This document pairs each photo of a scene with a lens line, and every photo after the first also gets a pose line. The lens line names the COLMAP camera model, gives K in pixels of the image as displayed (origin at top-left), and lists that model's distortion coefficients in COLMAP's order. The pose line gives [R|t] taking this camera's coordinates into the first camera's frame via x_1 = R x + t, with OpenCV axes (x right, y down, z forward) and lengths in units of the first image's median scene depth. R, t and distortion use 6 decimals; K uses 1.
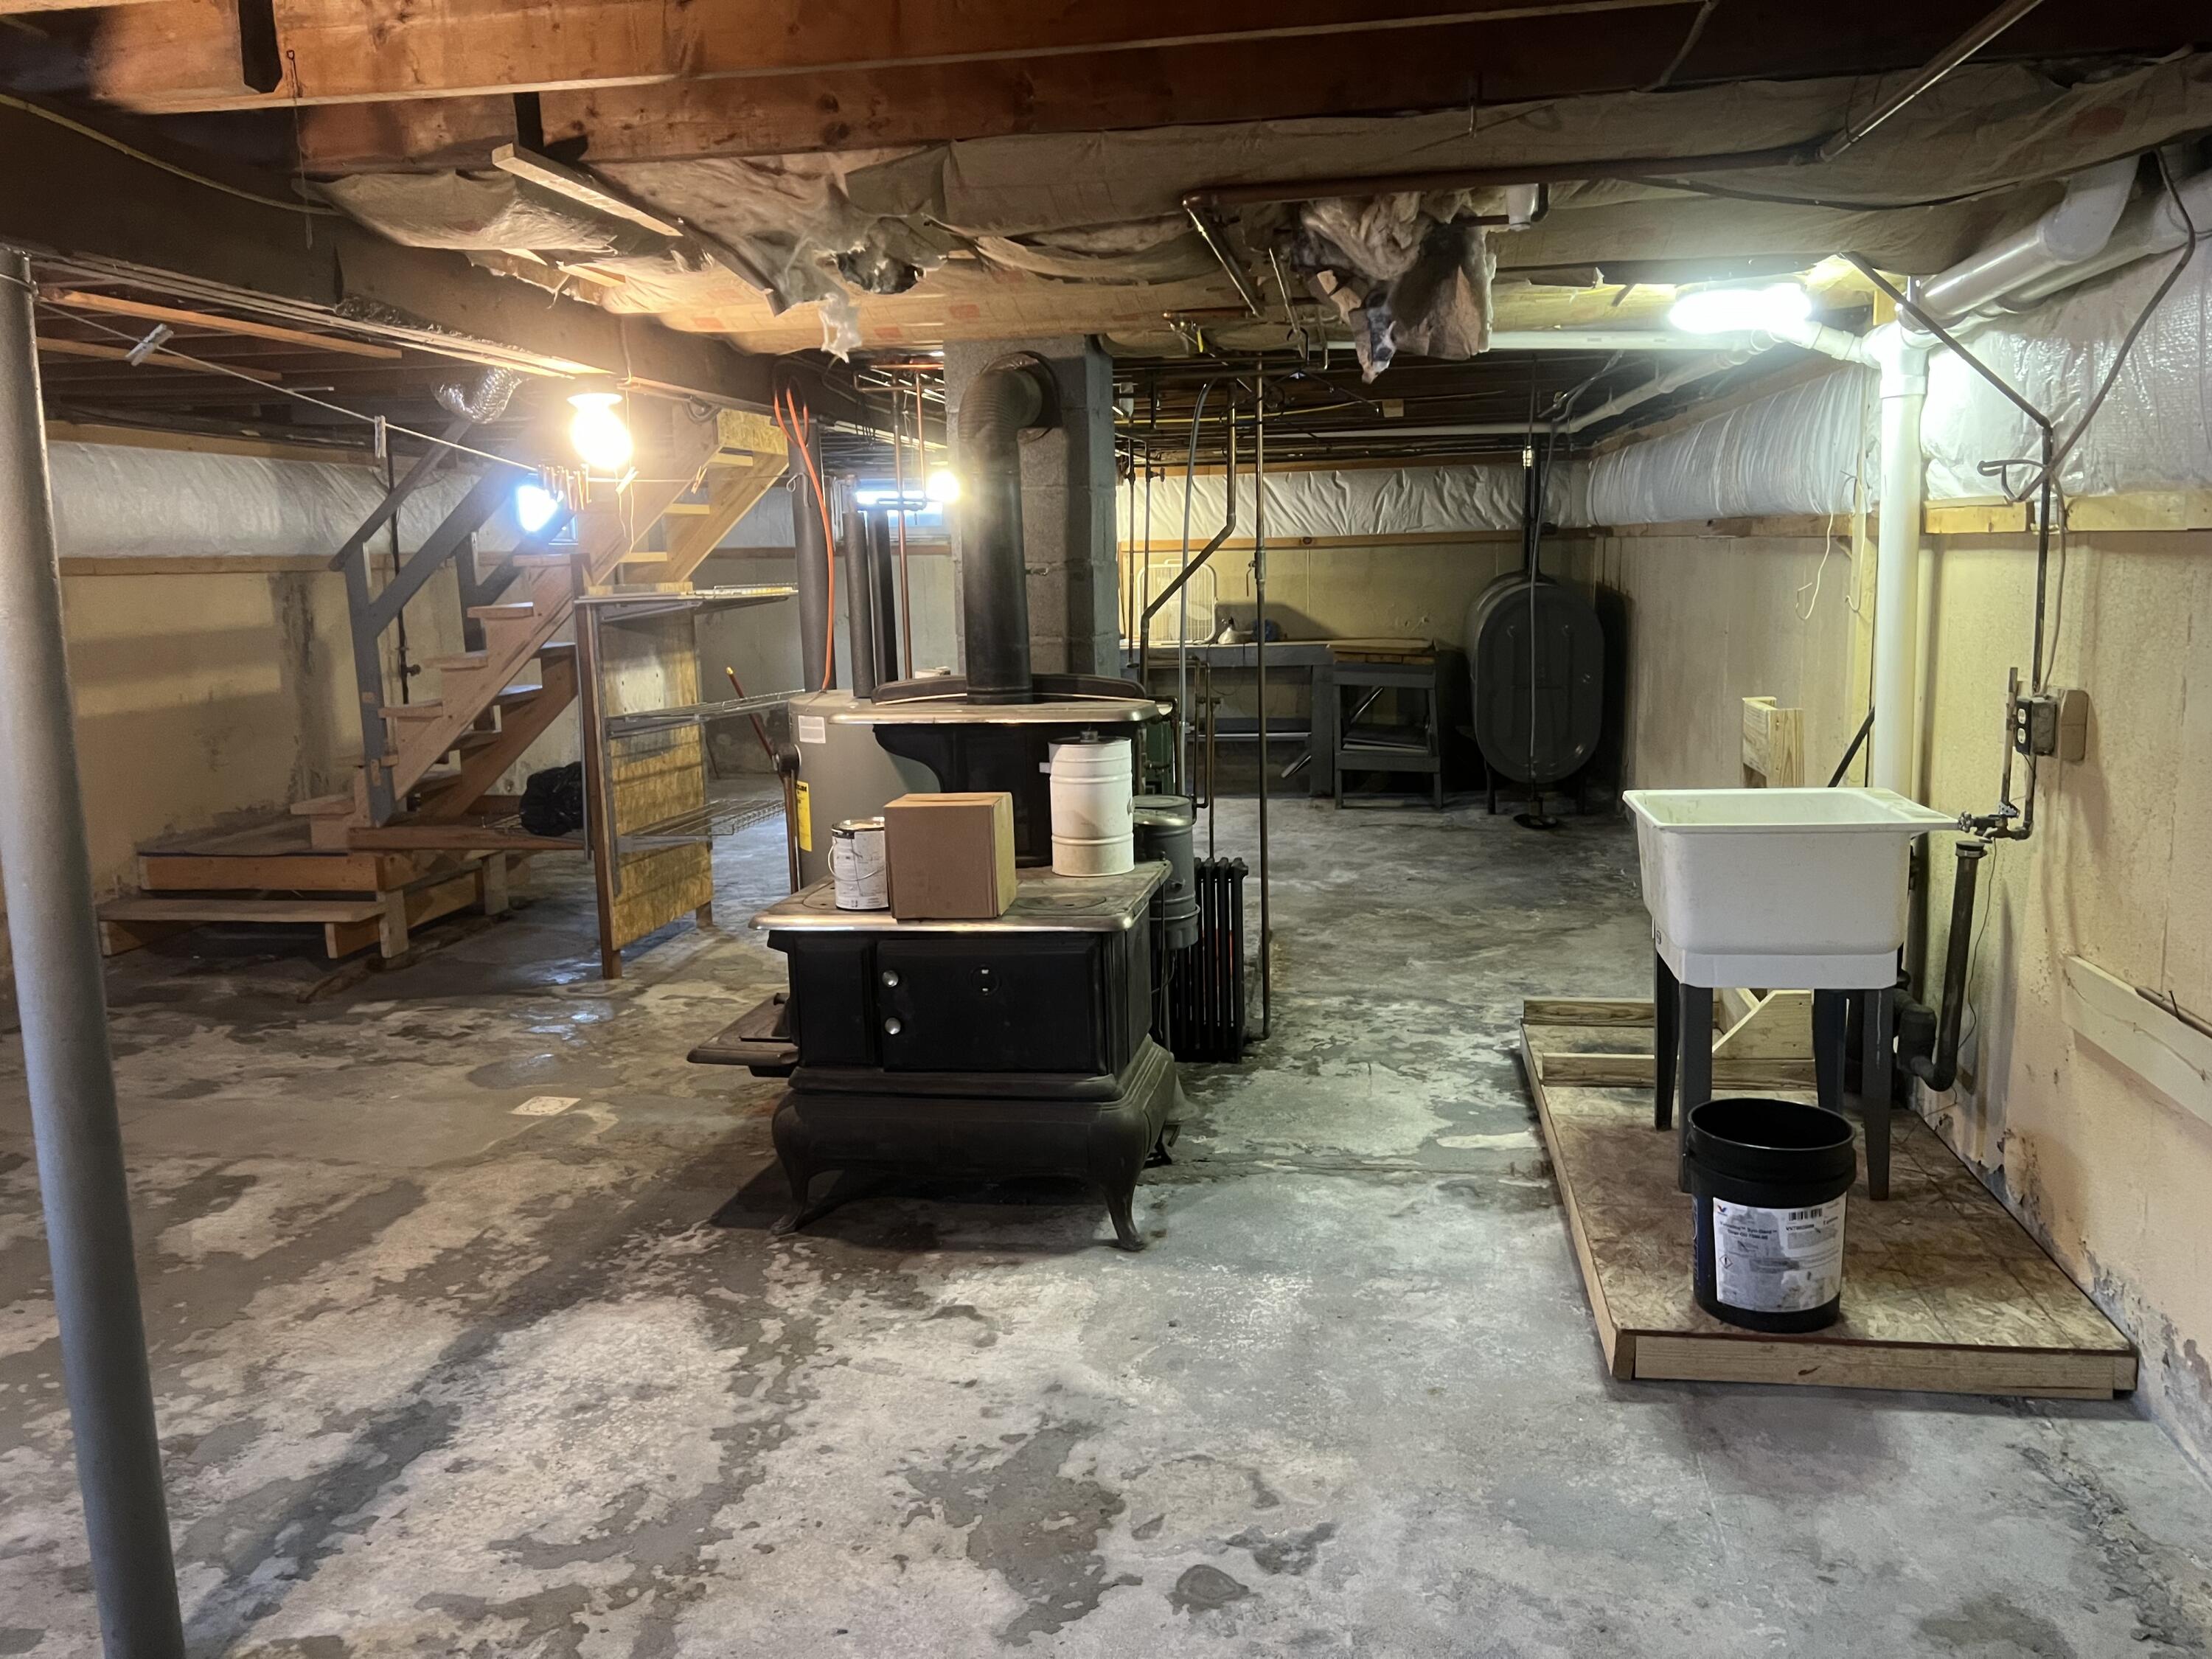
lens RADIAL K [[1658.4, 0, 1107.9], [0, 1658.4, 815.4], [0, 0, 1]] dist [0.060371, -0.070316]
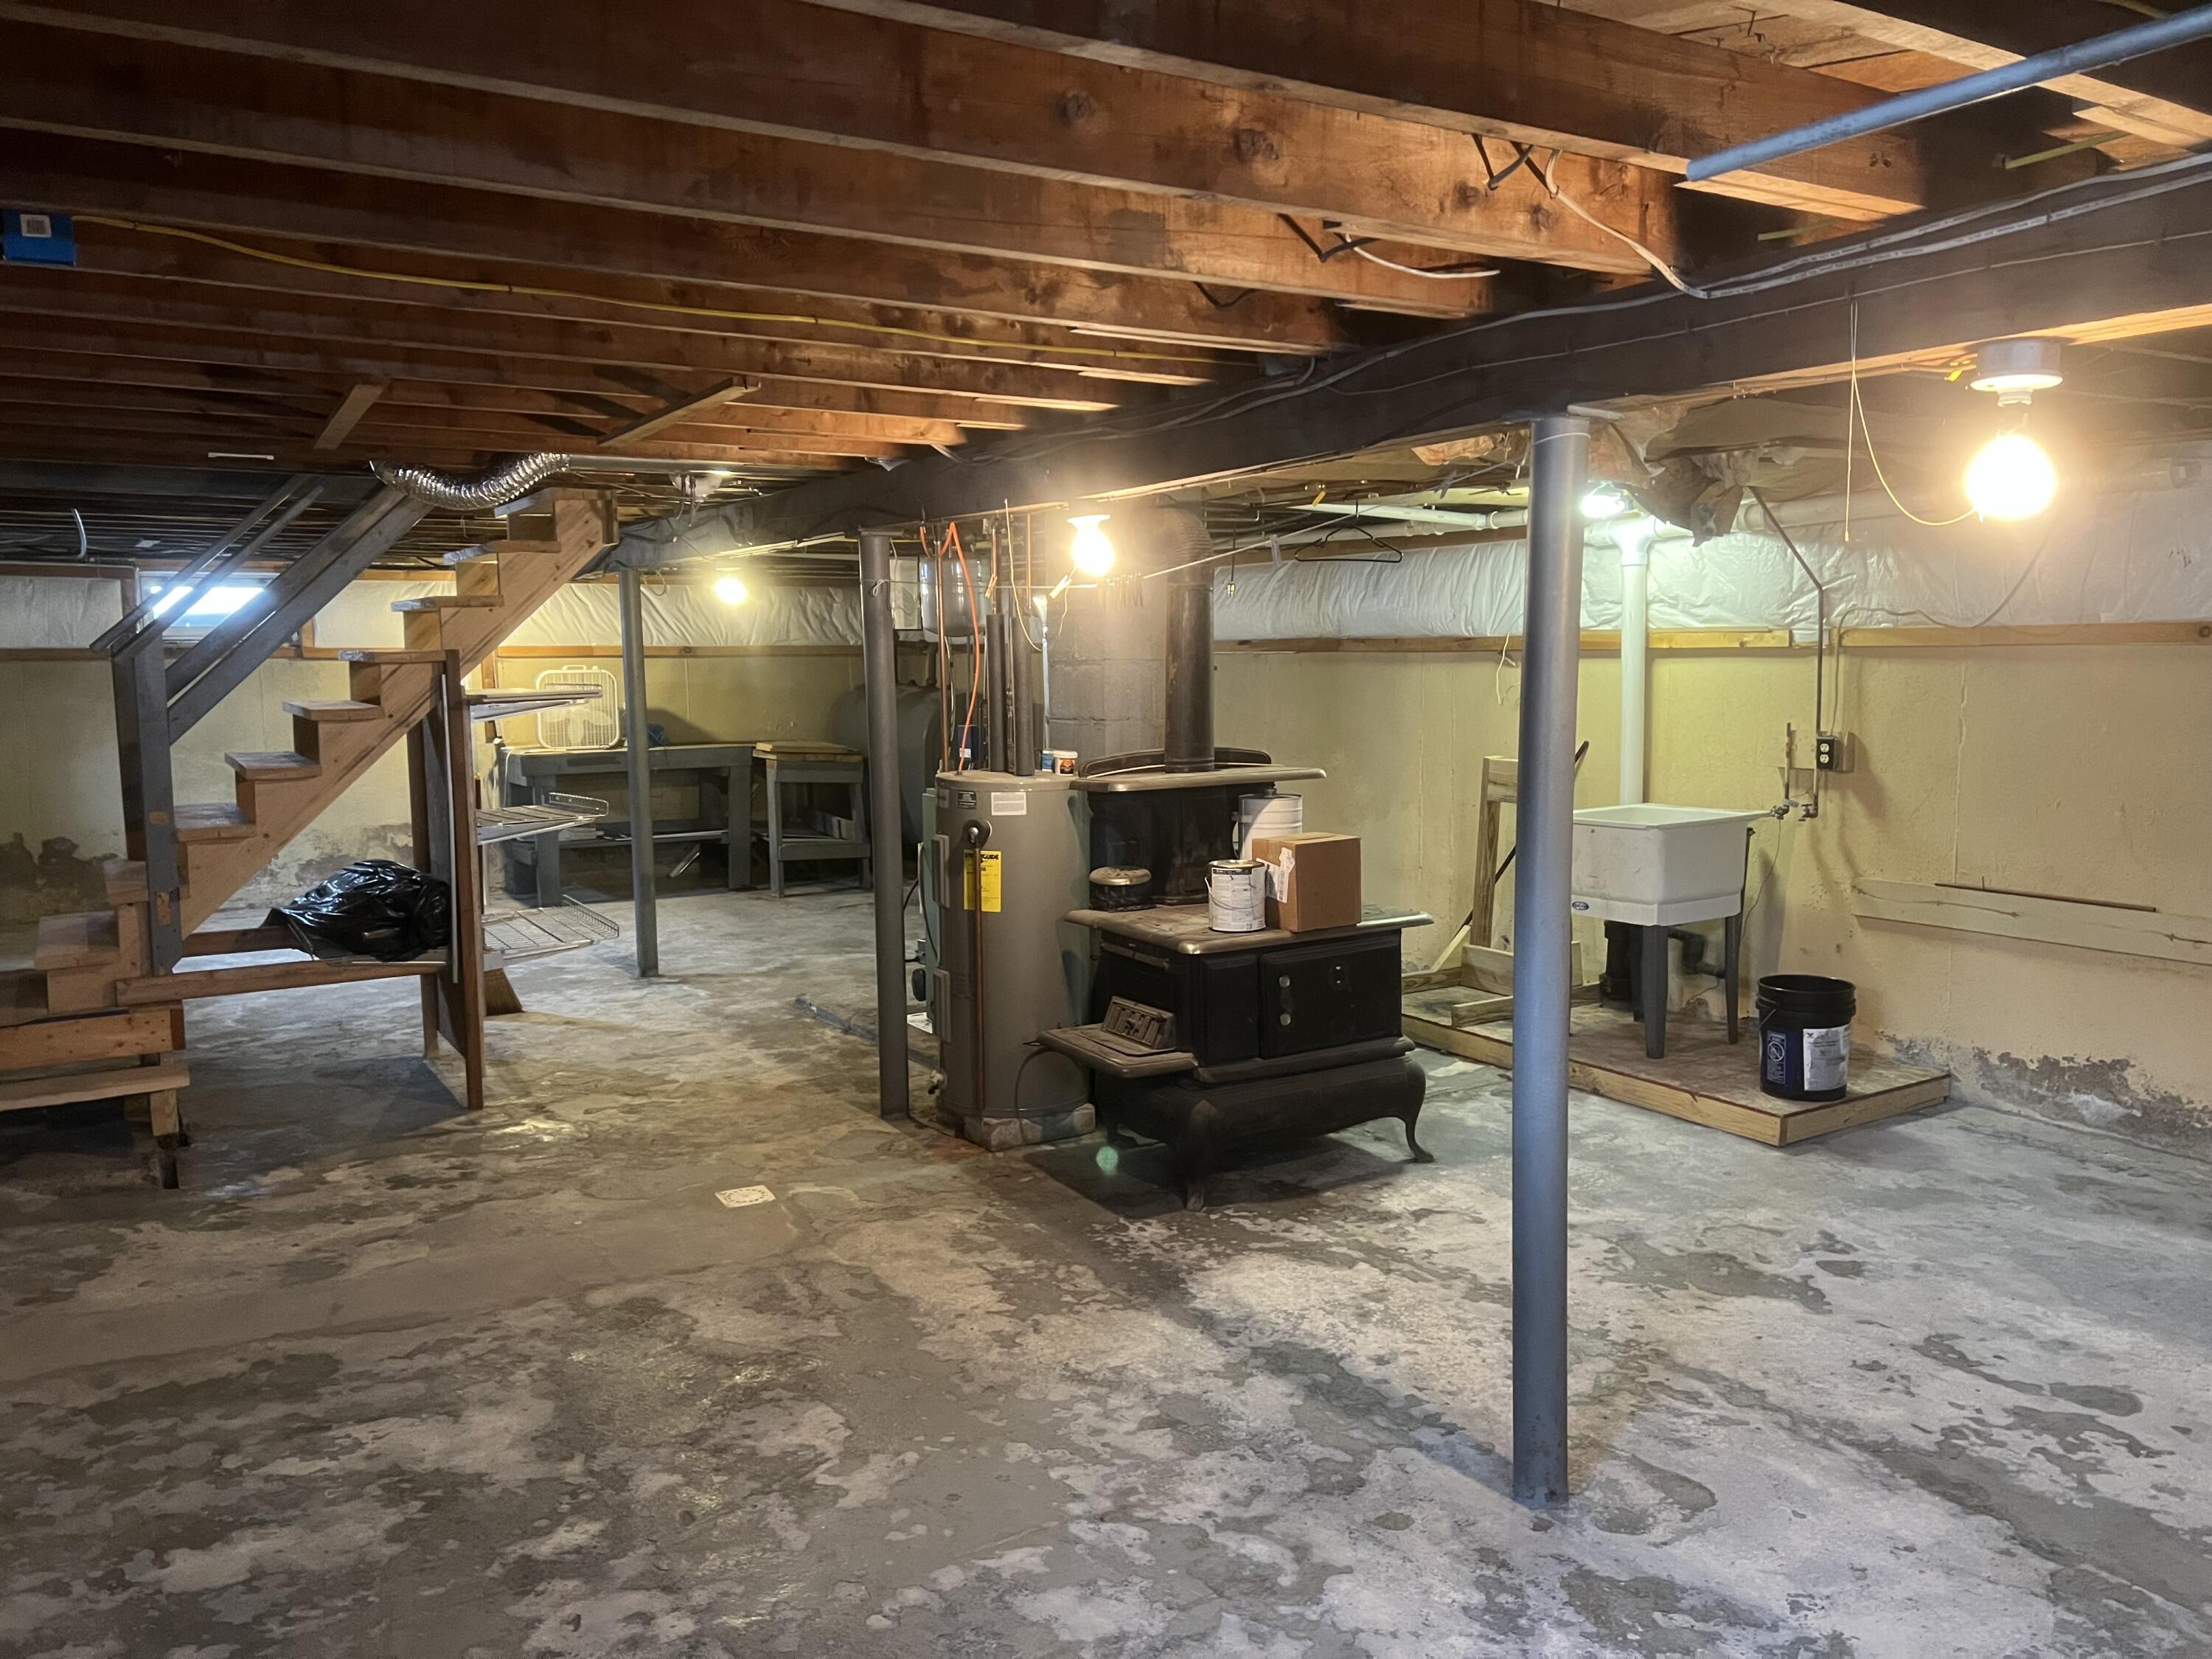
lens RADIAL K [[1658.4, 0, 1090.1], [0, 1658.4, 837.2], [0, 0, 1]] dist [0.060371, -0.070316]
pose [[0.762476, -0.056607, 0.644536, -1.096149], [0.094269, 0.995255, -0.024109, 0.005253], [-0.640113, 0.079142, 0.764194, 0.122919]]
